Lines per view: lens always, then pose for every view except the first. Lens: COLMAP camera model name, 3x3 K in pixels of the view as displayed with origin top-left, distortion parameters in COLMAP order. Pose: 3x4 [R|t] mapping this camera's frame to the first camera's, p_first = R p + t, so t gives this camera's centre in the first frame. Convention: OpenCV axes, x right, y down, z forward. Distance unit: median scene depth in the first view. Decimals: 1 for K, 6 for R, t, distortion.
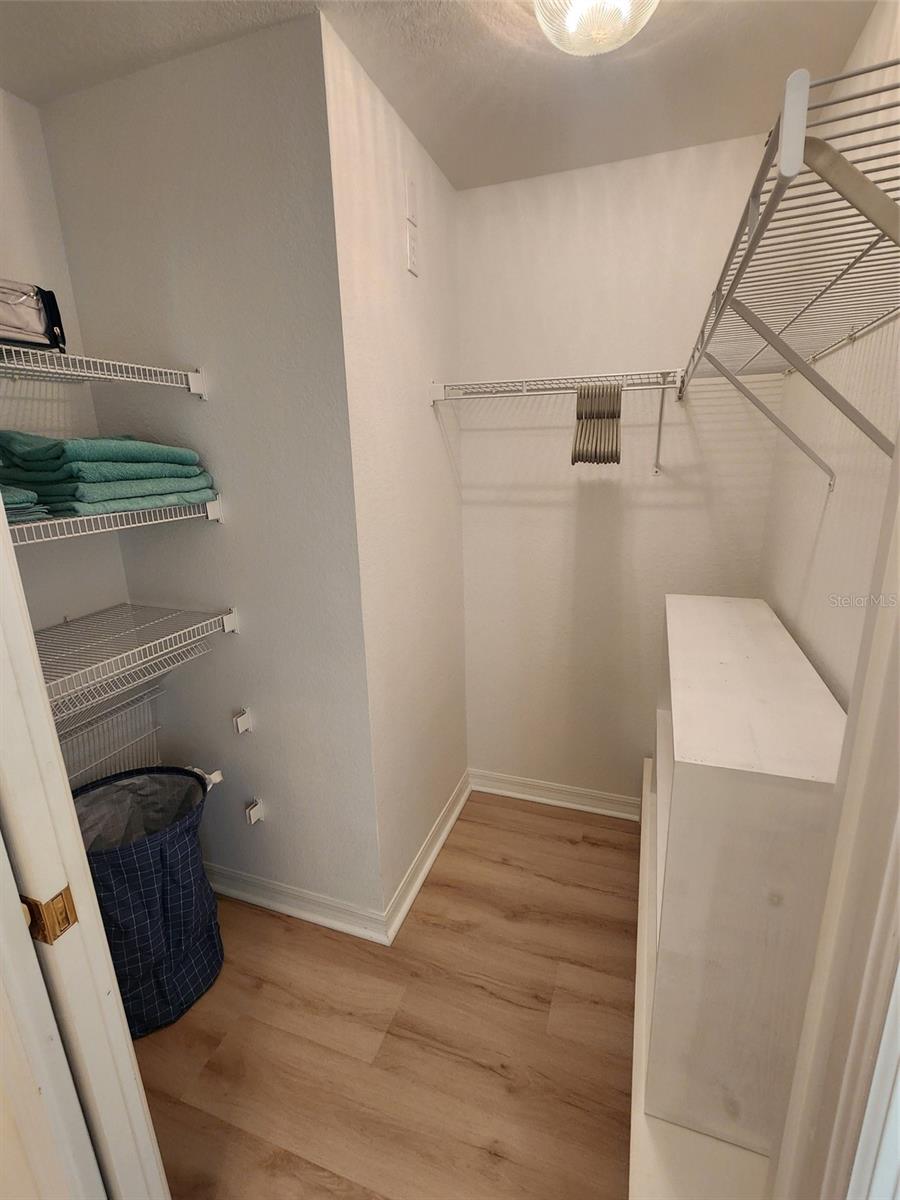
lens RADIAL K [[544.7, 0, 461.2], [0, 544.7, 598.9], [0, 0, 1]] dist [0.000651, -0.000551]
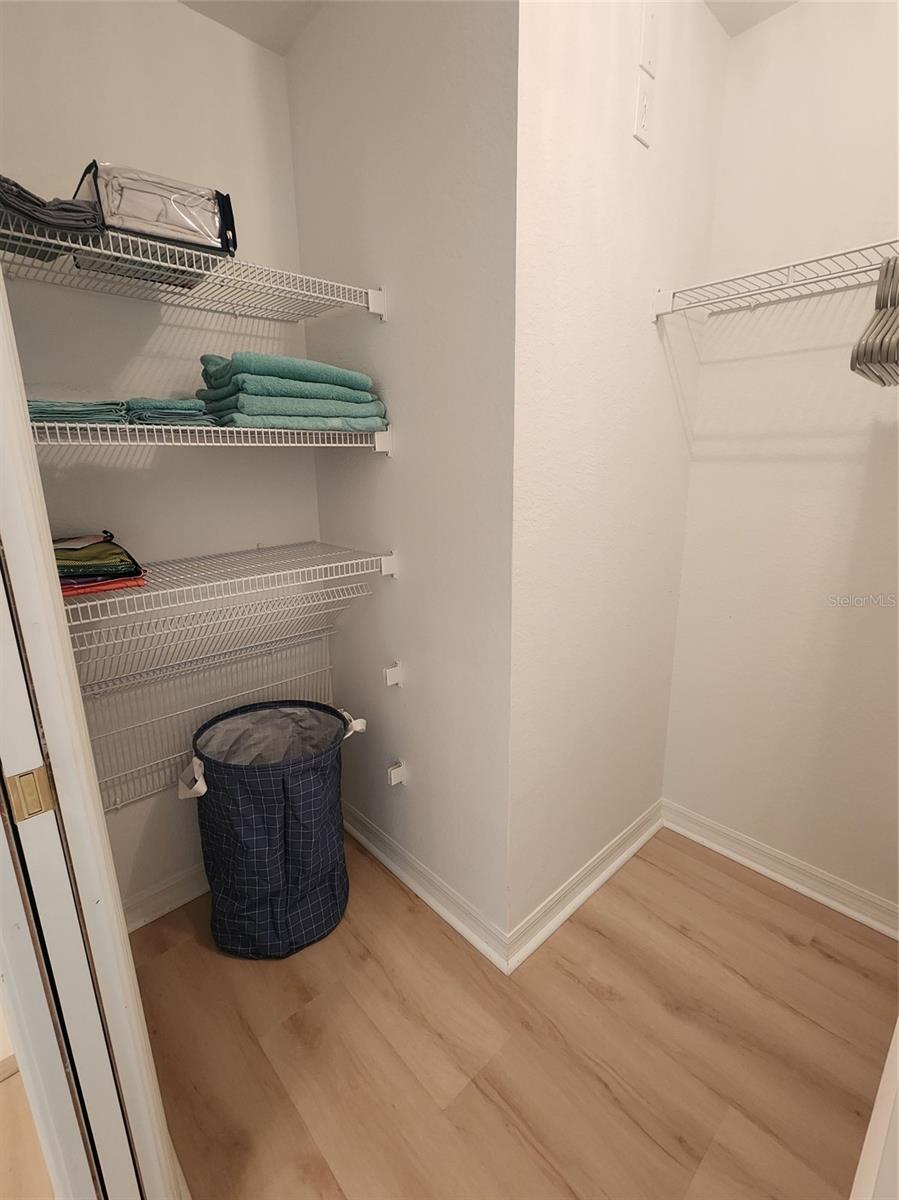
lens RADIAL K [[544.7, 0, 460.7], [0, 544.7, 598.9], [0, 0, 1]] dist [0.000651, -0.000551]
pose [[0.886045, 0.122113, -0.447227, 0.111897], [-0.126394, 0.991771, 0.020385, 0.066531], [0.446036, 0.038465, 0.894188, 0.220436]]
